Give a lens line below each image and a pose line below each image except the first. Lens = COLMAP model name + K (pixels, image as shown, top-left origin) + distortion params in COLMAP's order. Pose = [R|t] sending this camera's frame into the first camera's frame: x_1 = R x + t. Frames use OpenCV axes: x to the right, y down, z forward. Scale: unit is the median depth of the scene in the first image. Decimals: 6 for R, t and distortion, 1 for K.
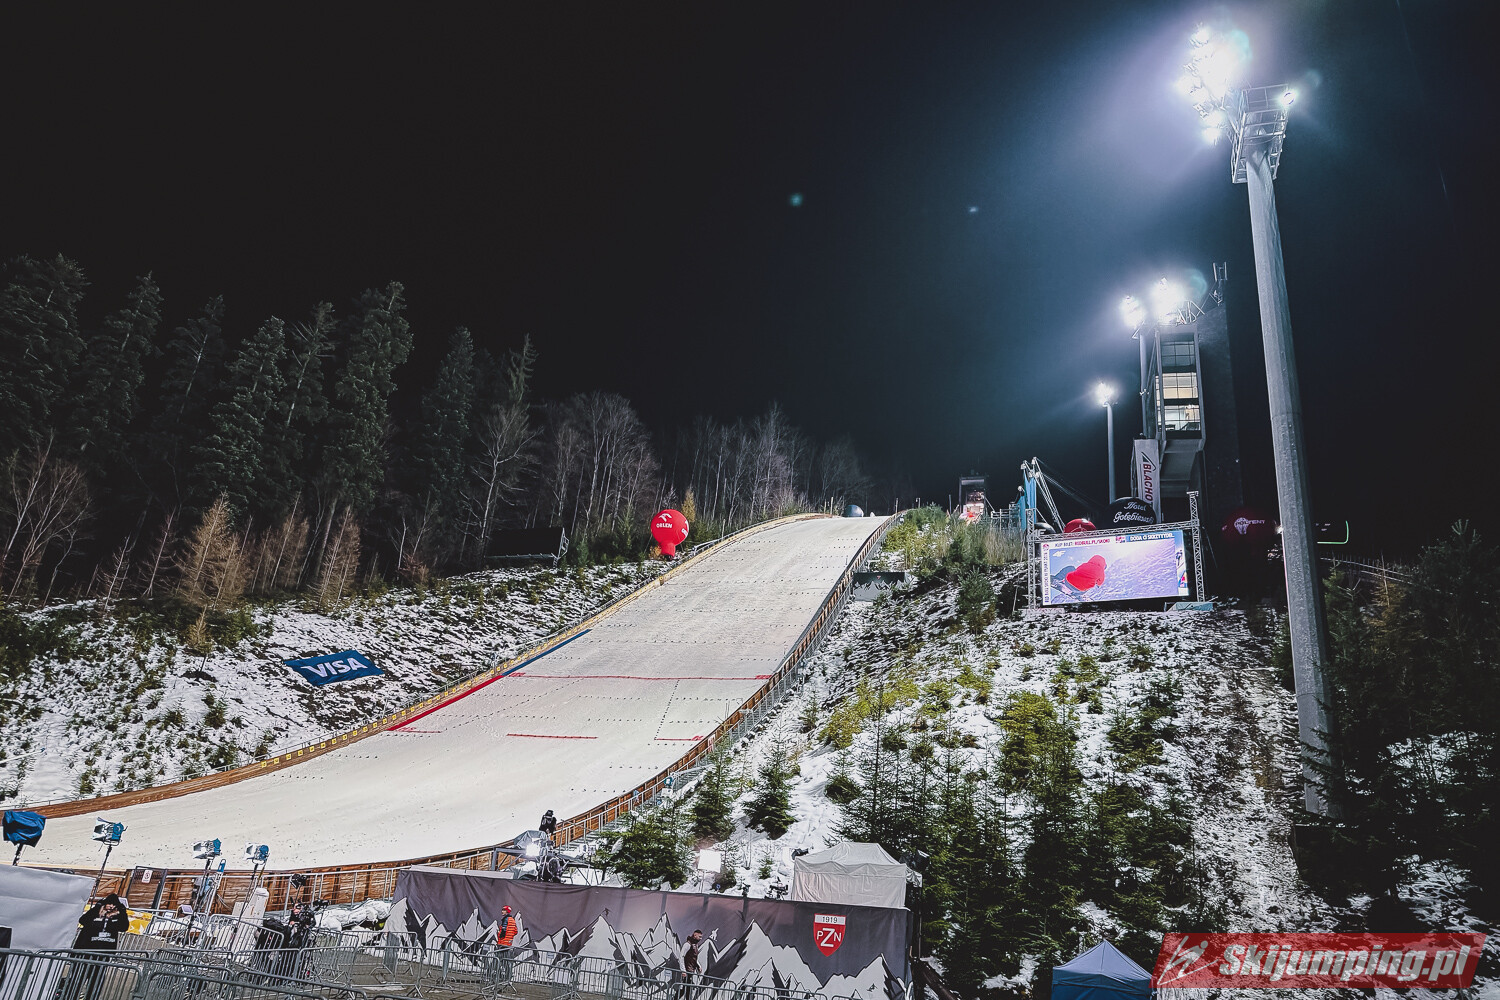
lens RADIAL K [[1067.5, 0, 760.1], [0, 1067.5, 504.9], [0, 0, 1]] dist [-0.003458, -0.007969]
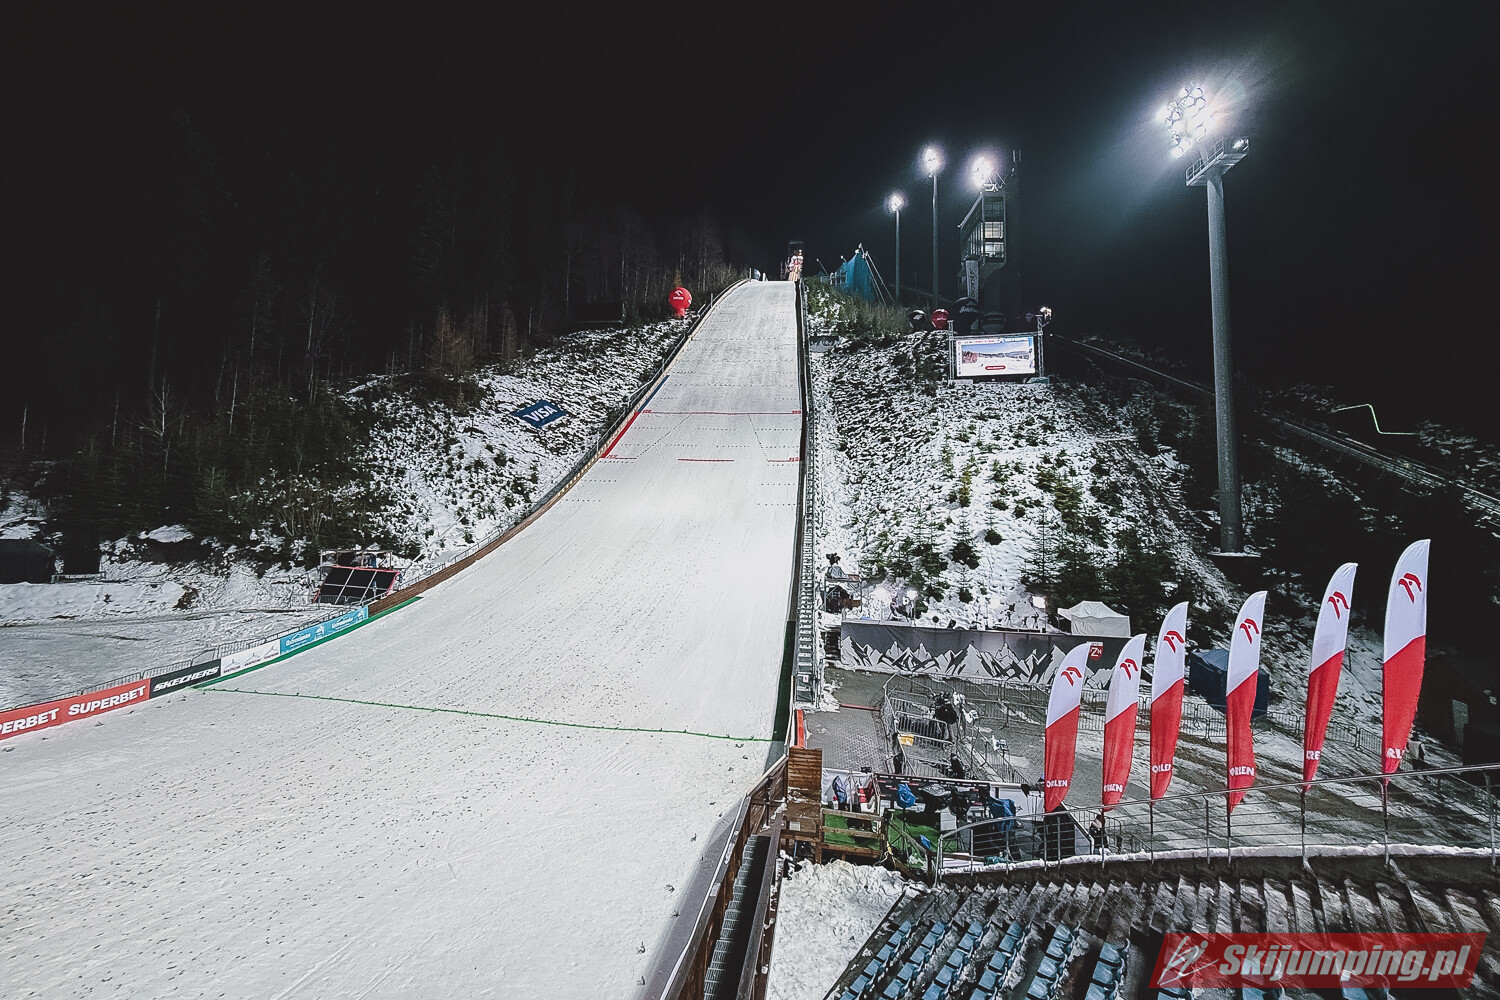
lens RADIAL K [[598.4, 0, 747.8], [0, 598.4, 437.6], [0, 0, 1]] dist [-0.002440, 0.000876]
pose [[0.978225, -0.052786, 0.200723, -0.318693], [-0.016252, 0.944666, 0.327631, -0.145384], [-0.206911, -0.323759, 0.923238, 0.068633]]
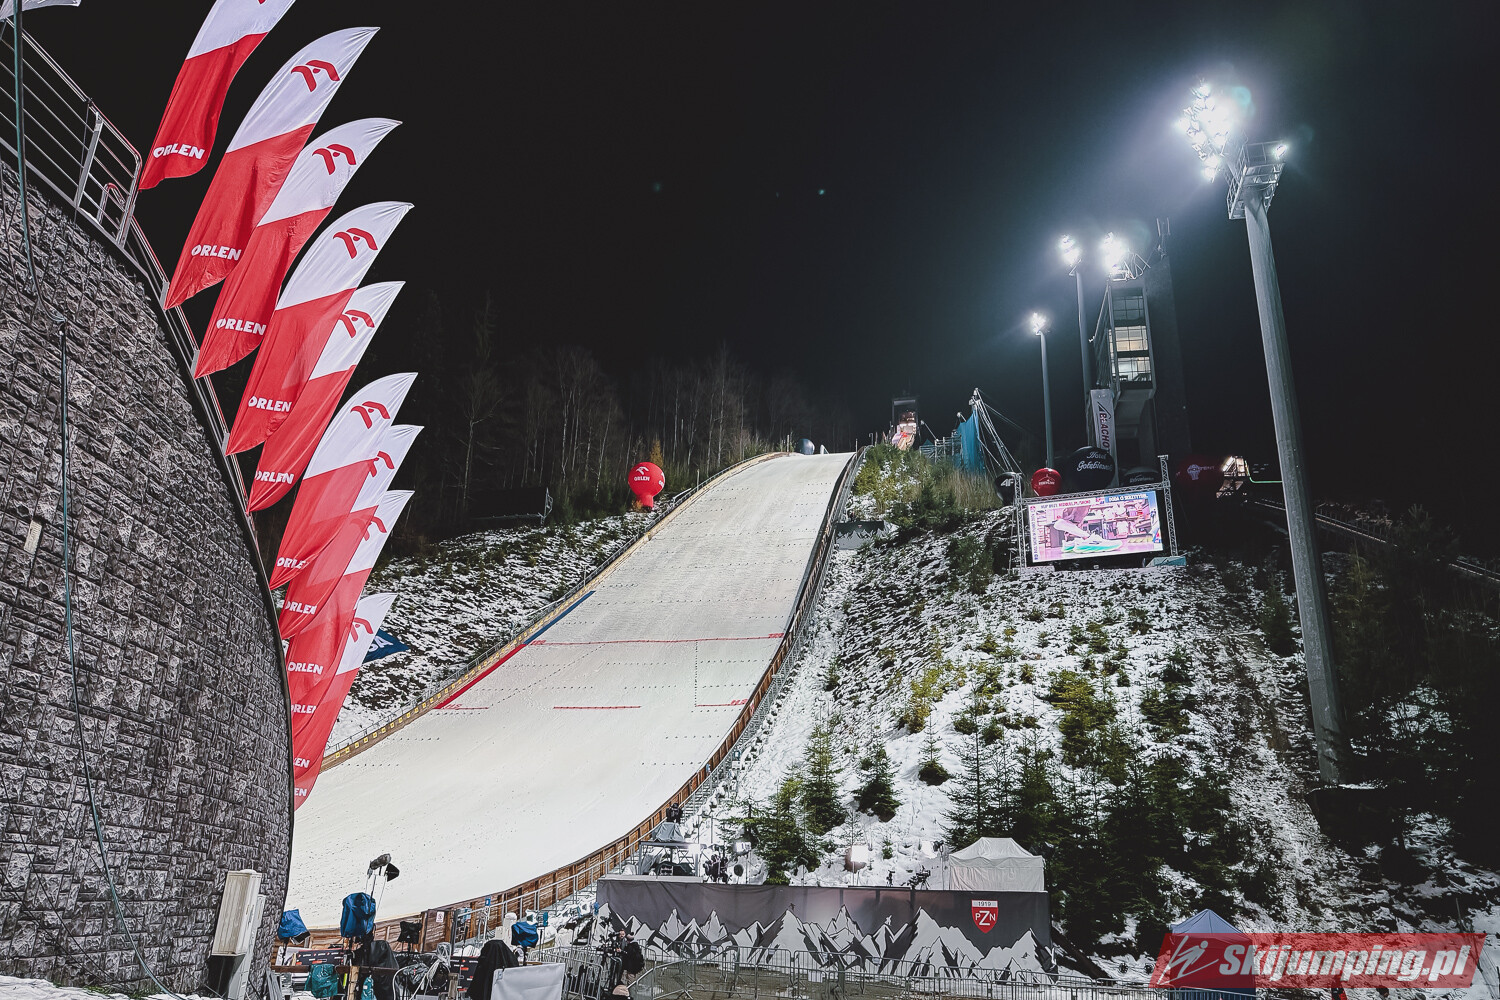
lens RADIAL K [[1067.5, 0, 761.8], [0, 1067.5, 486.6], [0, 0, 1]] dist [-0.003458, -0.007969]
pose [[0.995414, -0.044045, 0.084920, -0.108207], [0.037799, 0.996556, 0.073802, -0.078416], [-0.087878, -0.070253, 0.993651, -0.073221]]
